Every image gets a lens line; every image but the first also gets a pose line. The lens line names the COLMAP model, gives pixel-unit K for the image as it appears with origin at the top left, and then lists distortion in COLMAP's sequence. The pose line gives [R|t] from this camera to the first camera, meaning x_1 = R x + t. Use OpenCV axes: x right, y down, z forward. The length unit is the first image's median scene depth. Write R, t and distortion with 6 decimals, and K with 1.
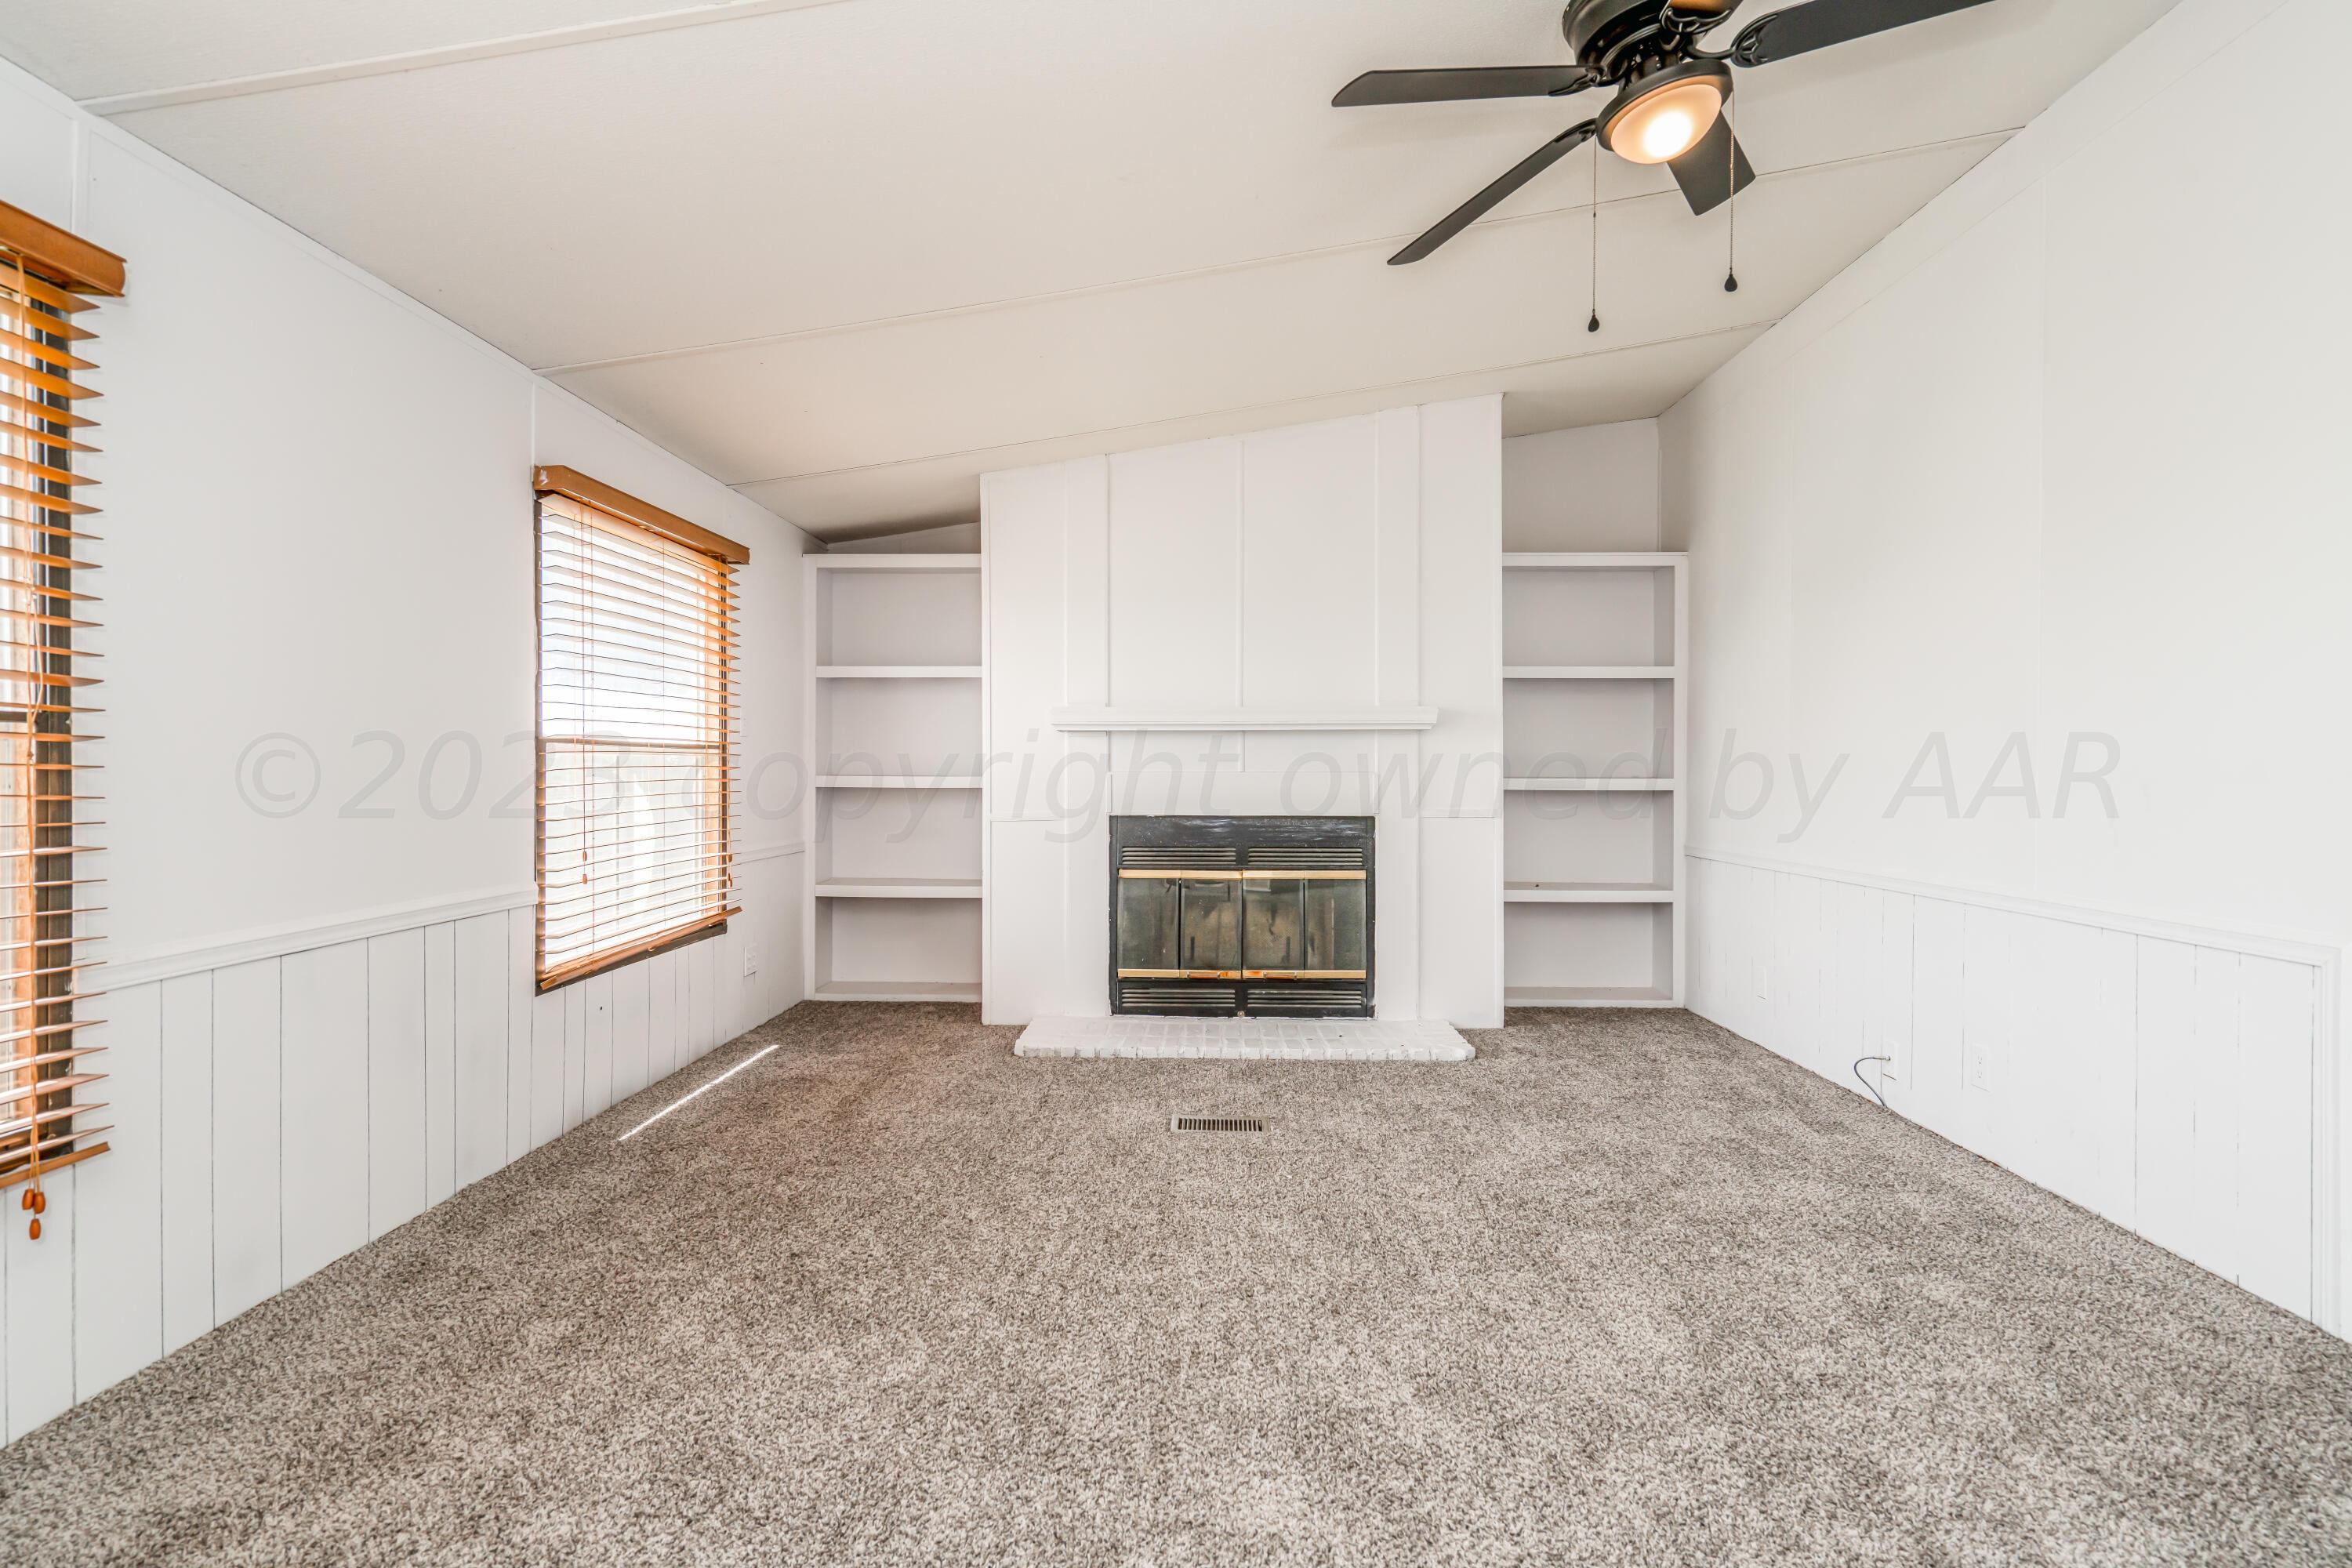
lens RADIAL K [[1116.9, 0, 1177.1], [0, 1116.9, 781.3], [0, 0, 1]] dist [-0.006644, 0.002547]
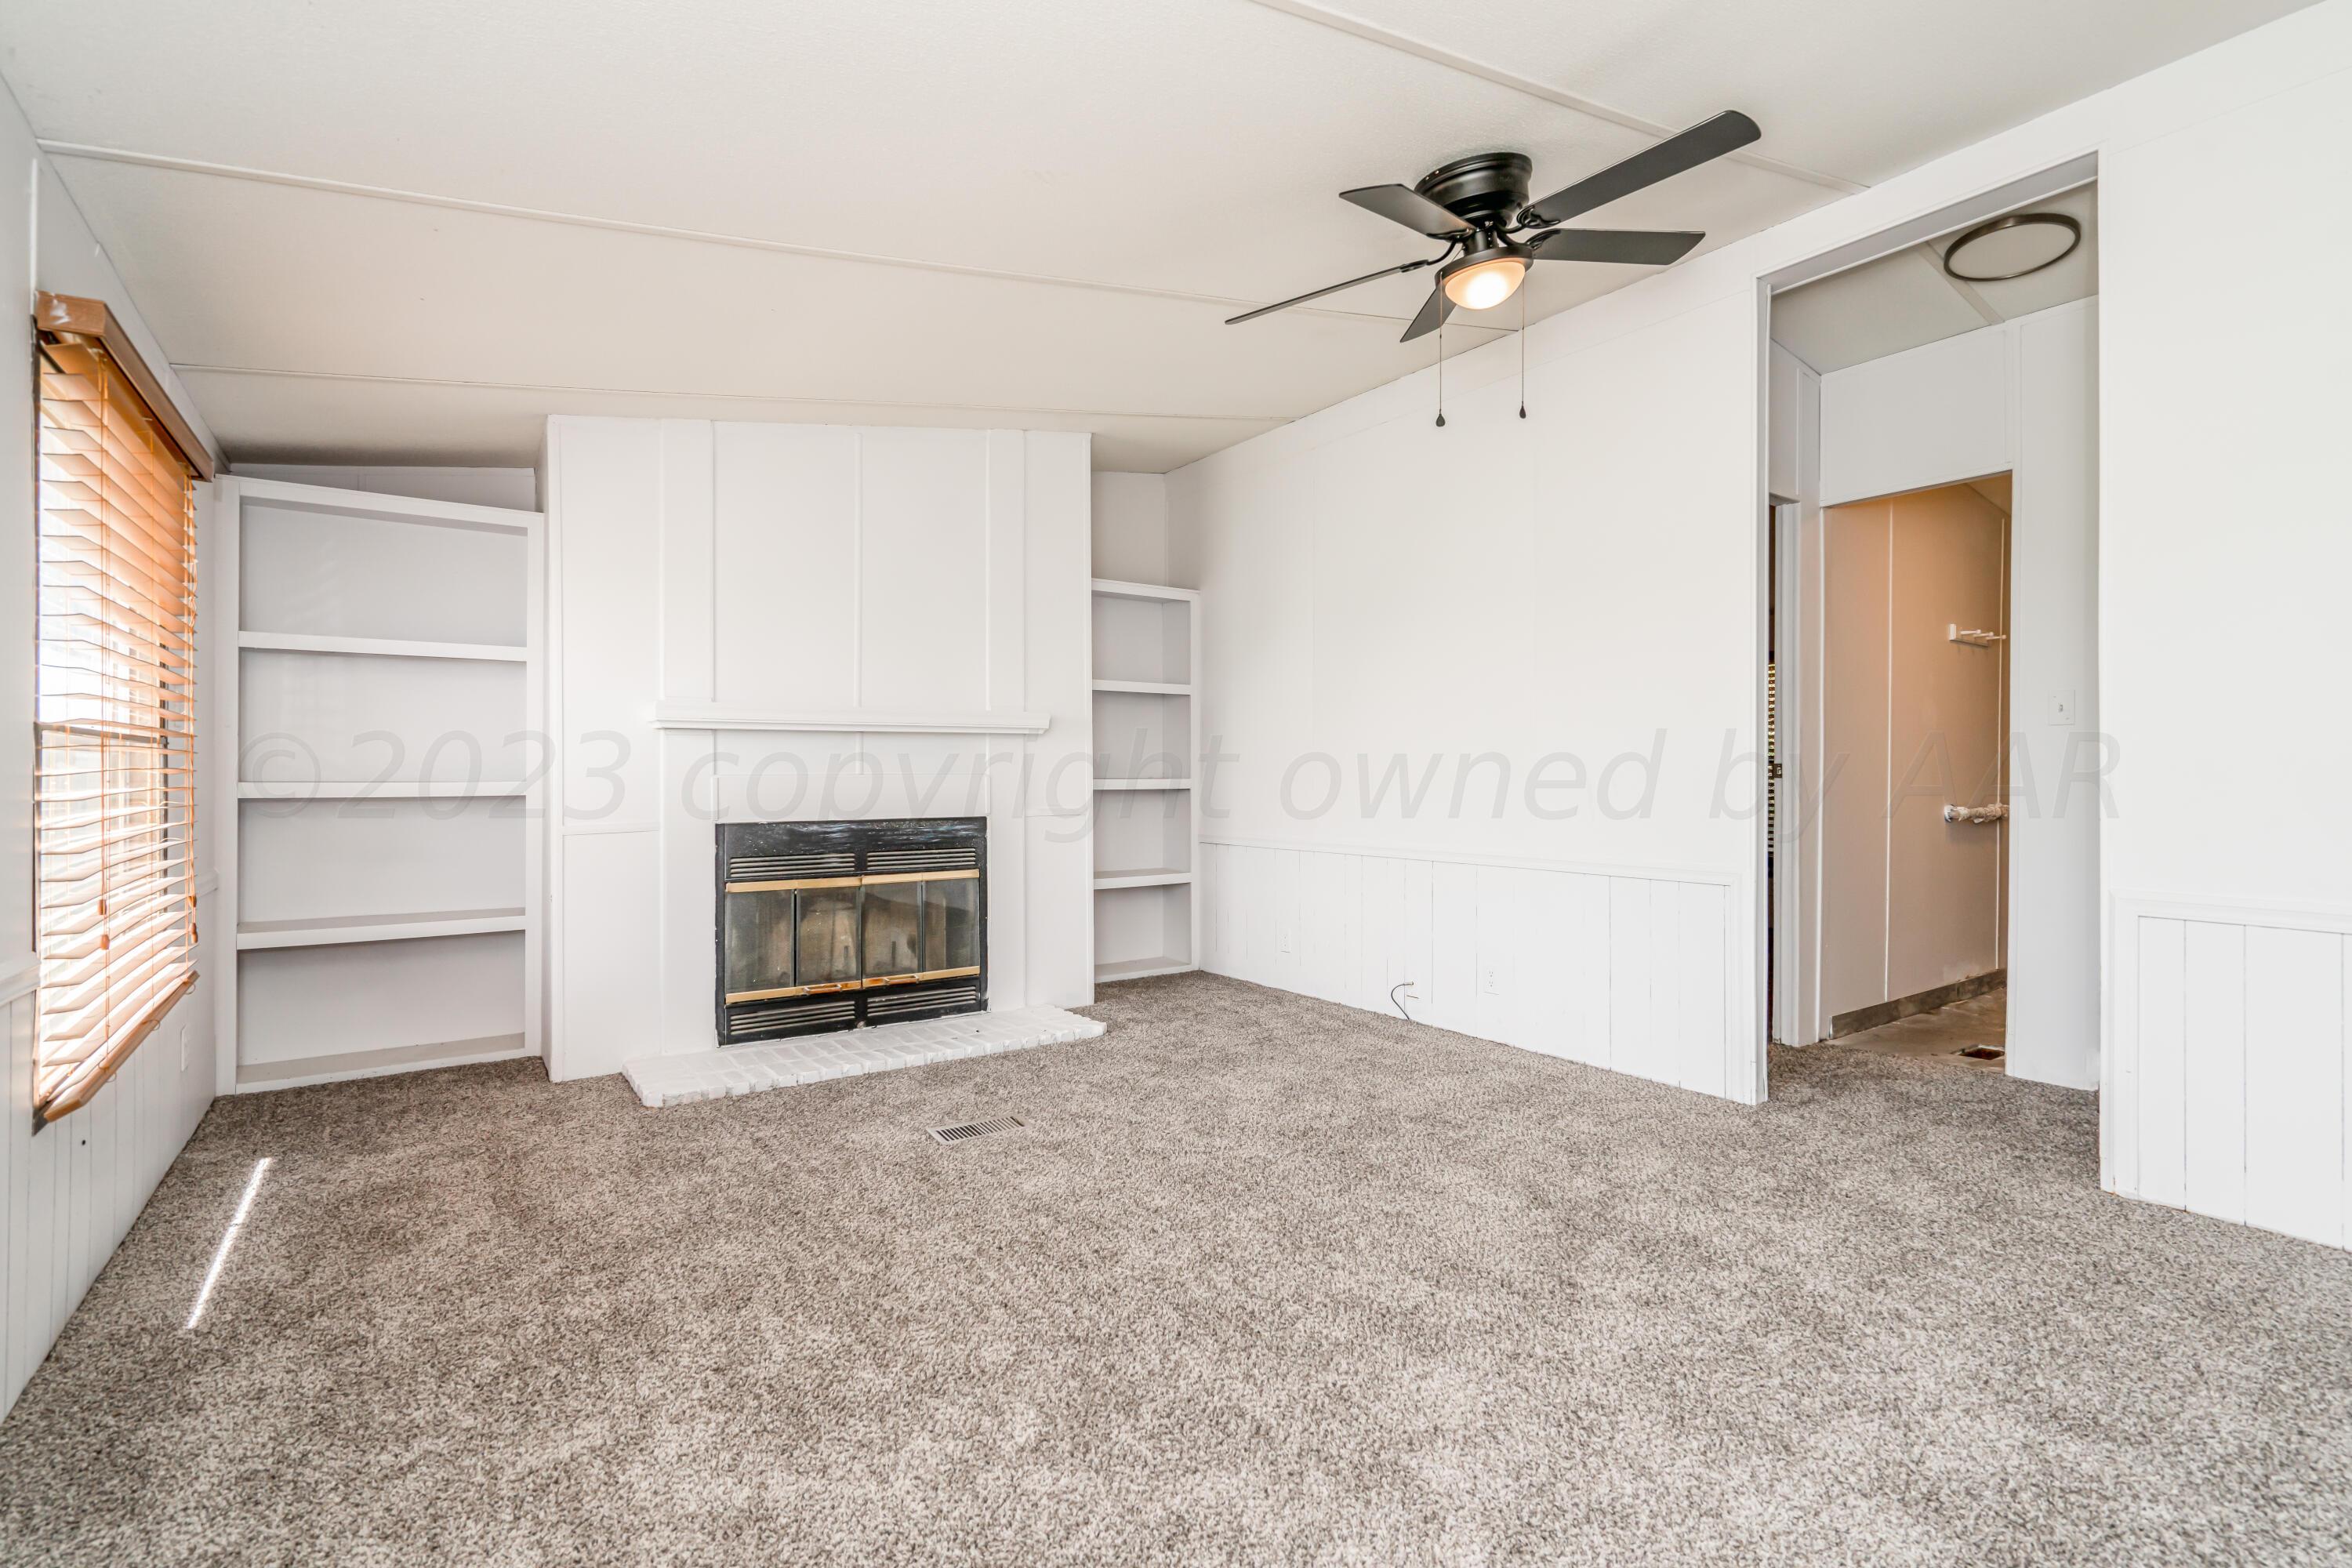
lens RADIAL K [[1081.1, 0, 1177.1], [0, 1081.1, 775.7], [0, 0, 1]] dist [-0.009194, 0.002800]
pose [[0.799925, -0.004503, 0.600083, -0.368344], [0.008754, 0.999953, -0.004165, -0.001117], [-0.600036, 0.008585, 0.799927, 0.114300]]
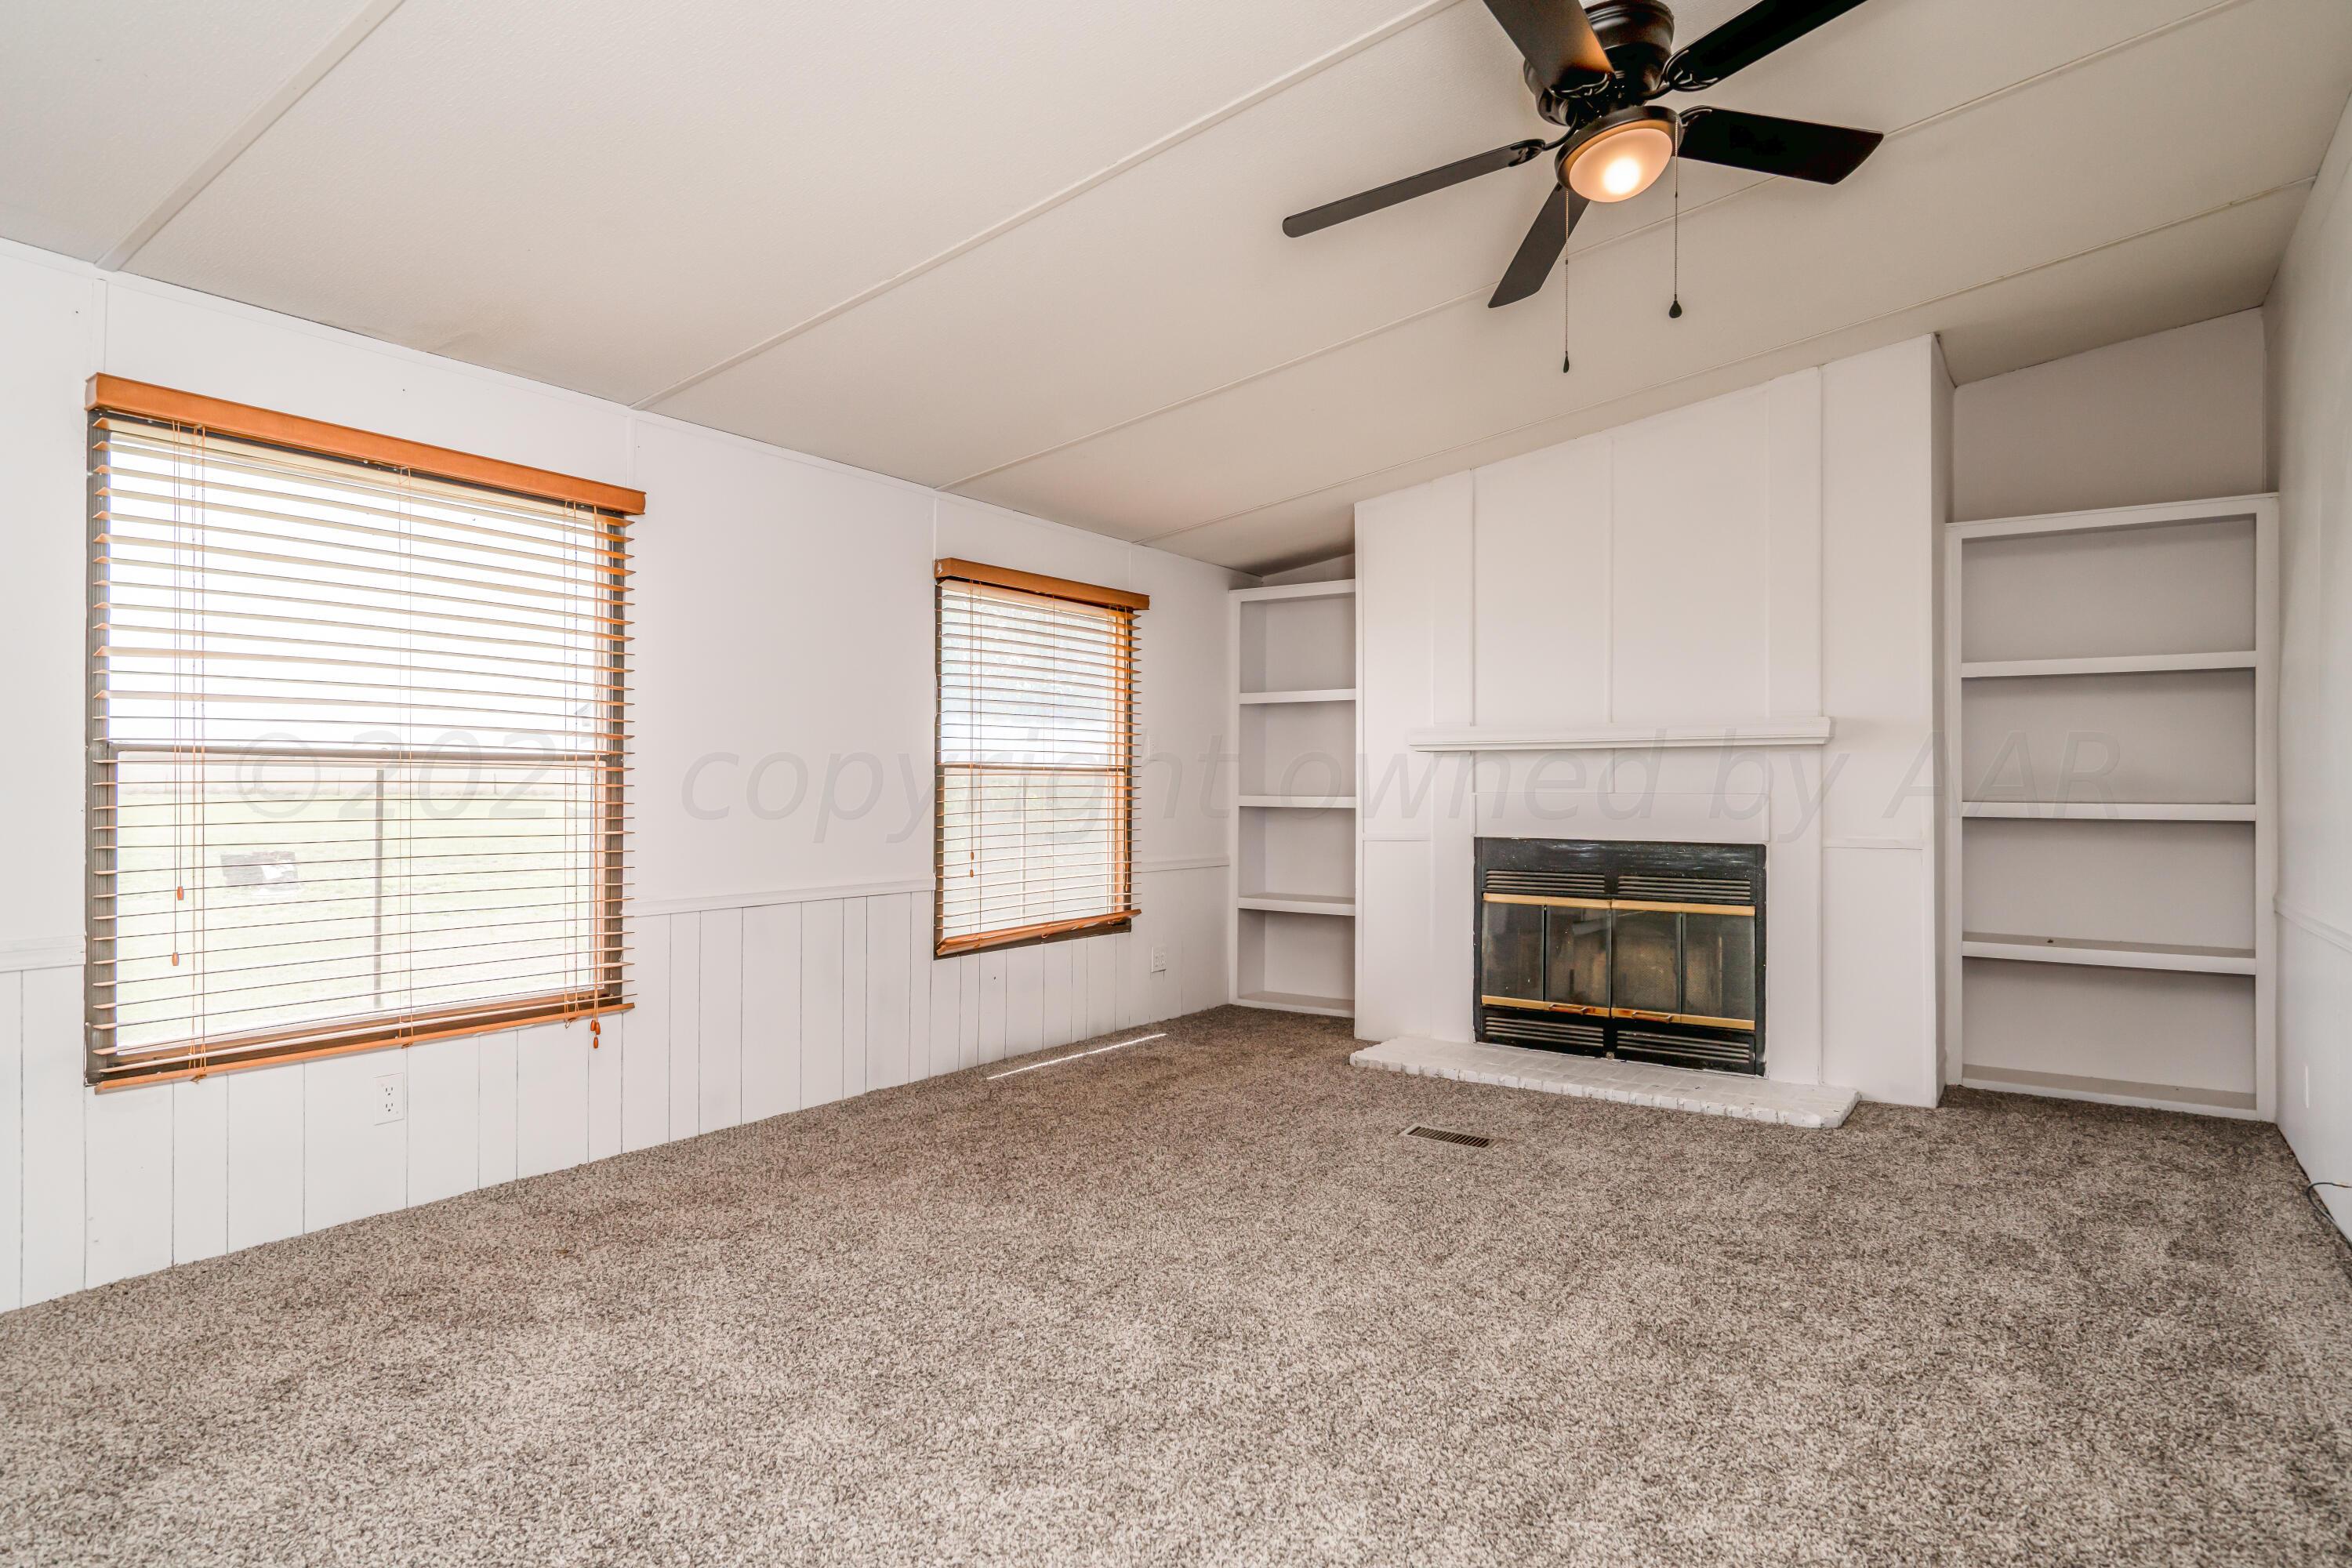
lens RADIAL K [[1311.6, 0, 1172.5], [0, 1311.6, 782.0], [0, 0, 1]] dist [-0.002490, 0.003719]
pose [[0.843985, -0.001084, -0.536366, 0.433449], [-0.008439, 0.999847, -0.015300, 0.002948], [0.536300, 0.017439, 0.843847, -0.142982]]
